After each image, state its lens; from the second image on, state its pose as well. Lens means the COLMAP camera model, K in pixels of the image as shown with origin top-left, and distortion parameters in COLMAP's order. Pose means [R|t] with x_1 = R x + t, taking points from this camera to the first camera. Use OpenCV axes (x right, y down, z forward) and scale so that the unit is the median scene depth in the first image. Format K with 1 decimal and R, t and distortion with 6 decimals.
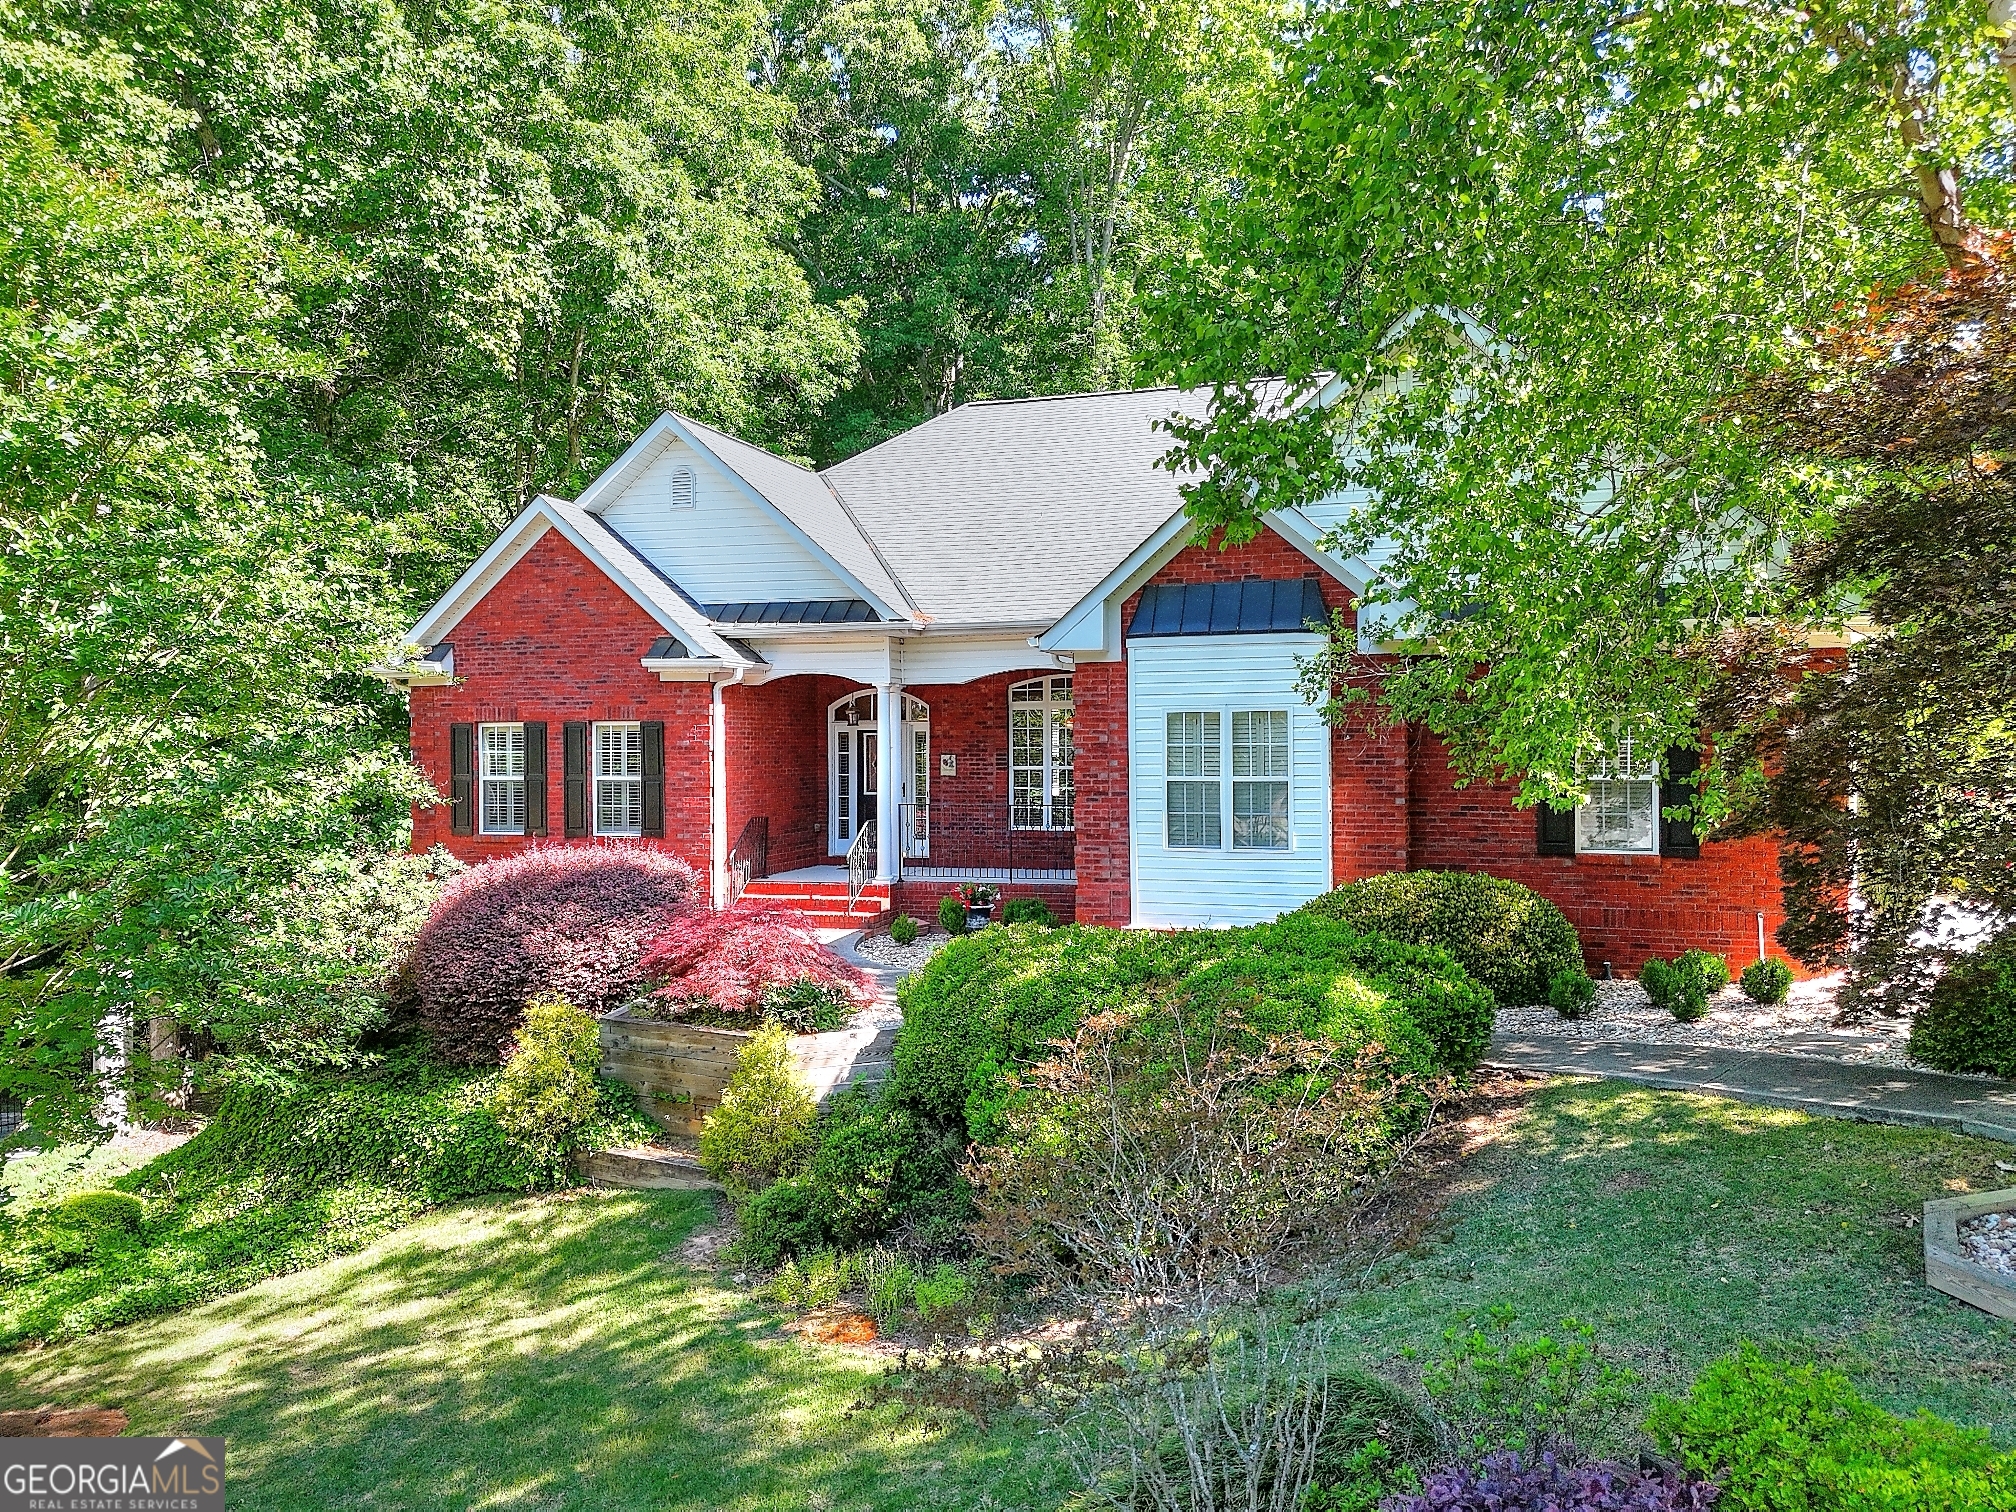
lens RADIAL K [[1466.4, 0, 1008.4], [0, 1466.4, 791.5], [0, 0, 1]] dist [0.068639, -0.063381]
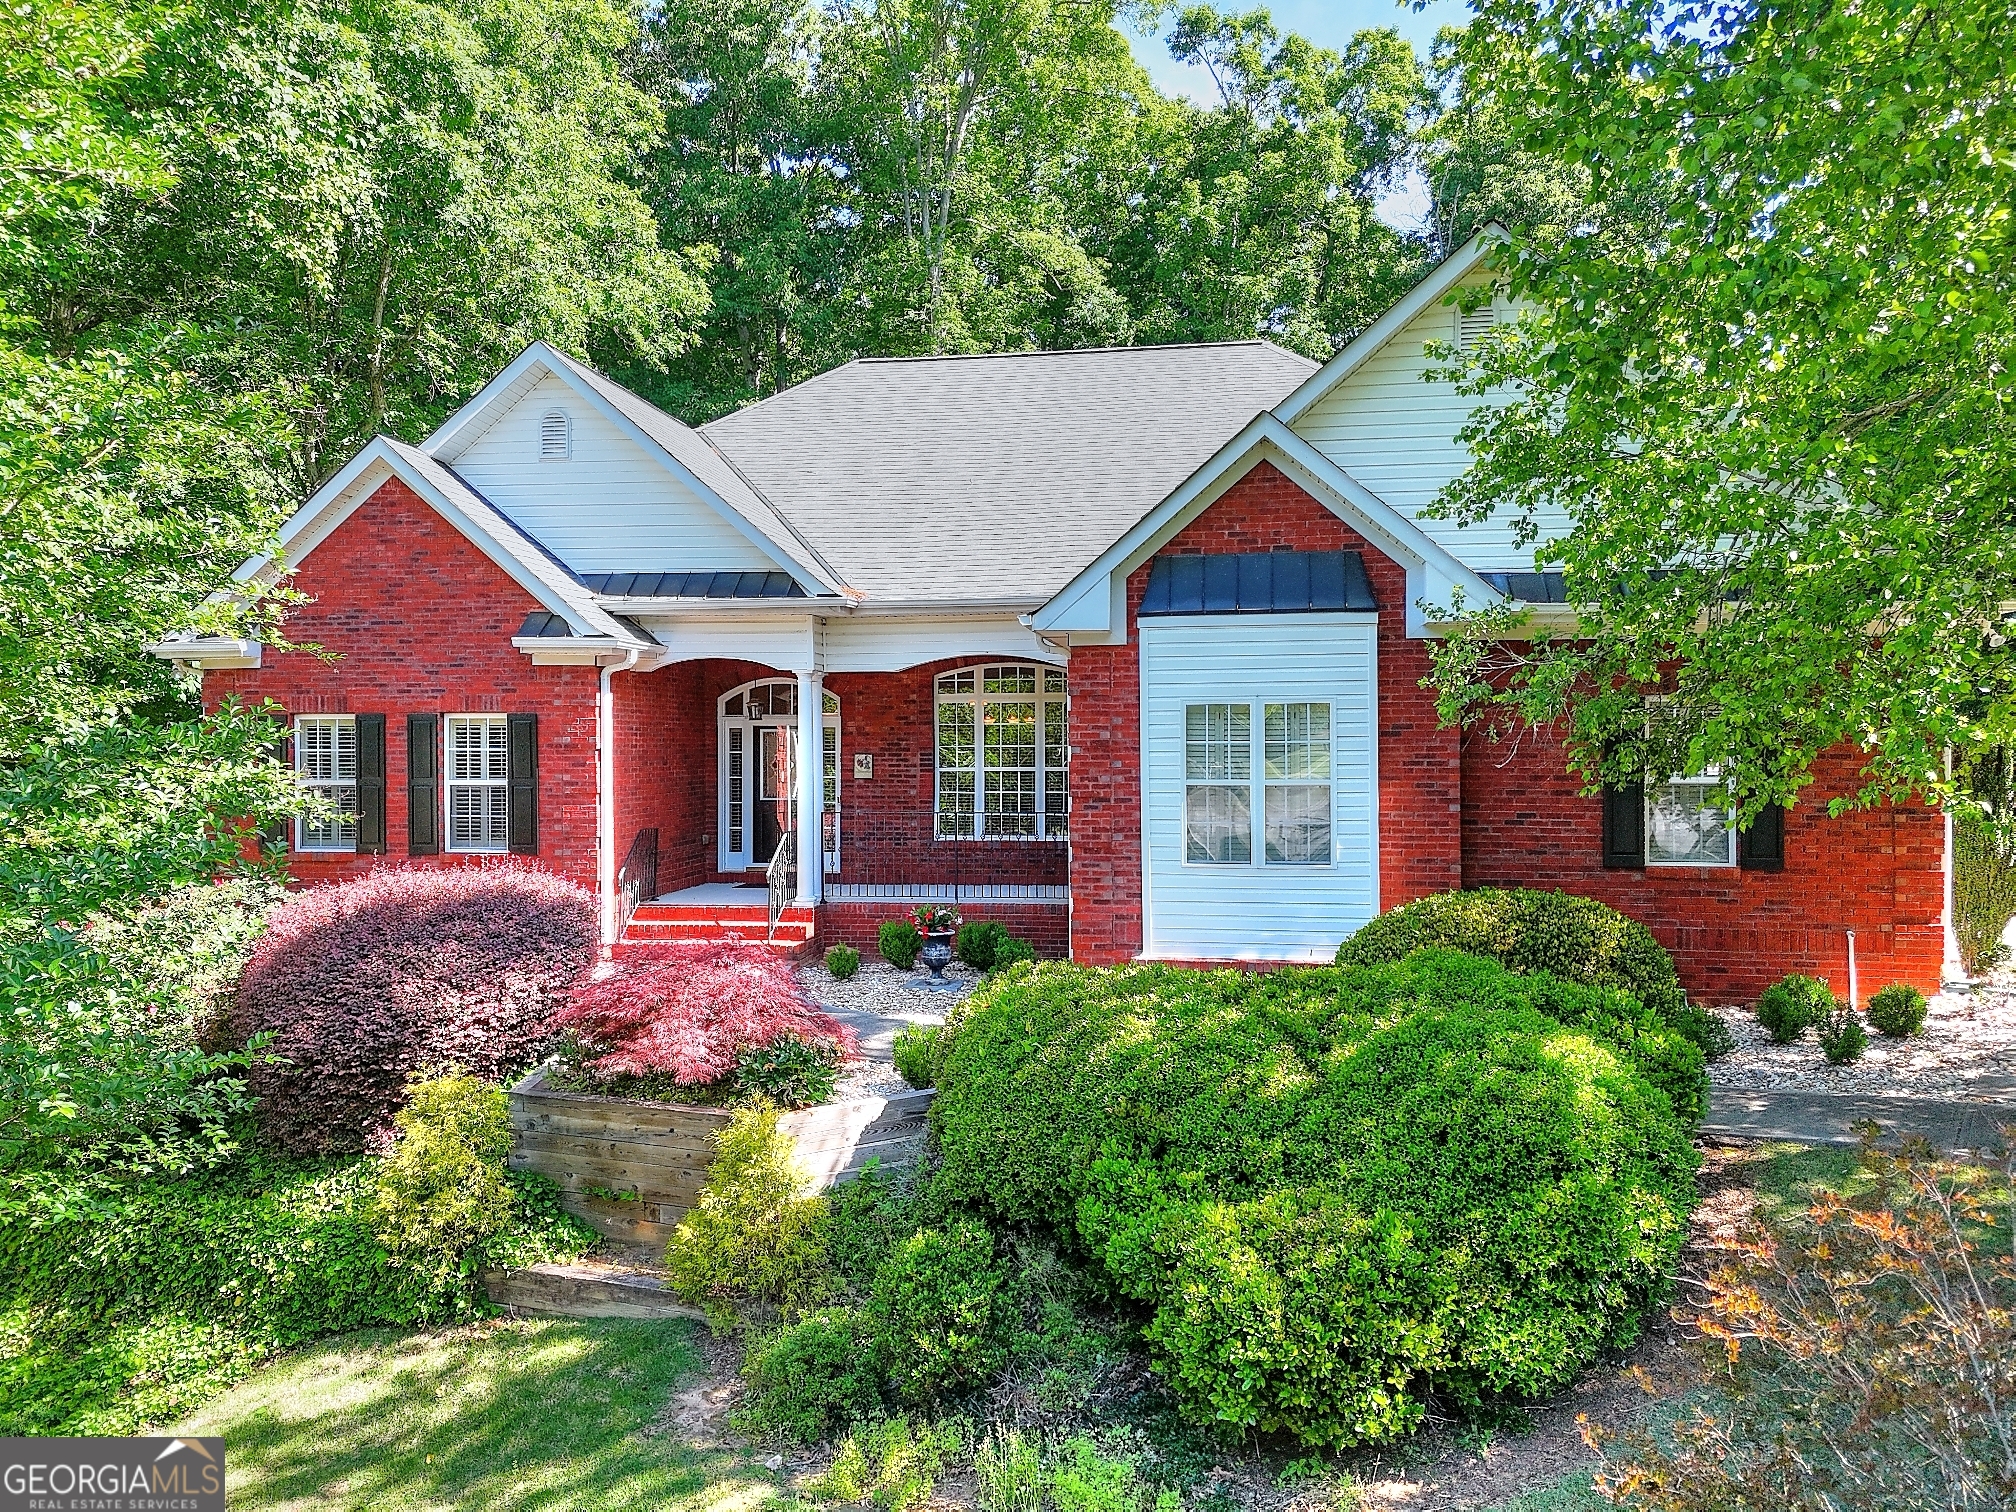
lens RADIAL K [[1466.4, 0, 1008.4], [0, 1466.4, 791.5], [0, 0, 1]] dist [0.068639, -0.063381]
pose [[0.988181, -0.002850, 0.153265, -0.100146], [0.002921, 0.999996, -0.000244, -0.002919], [-0.153264, 0.000689, 0.988185, 0.139916]]
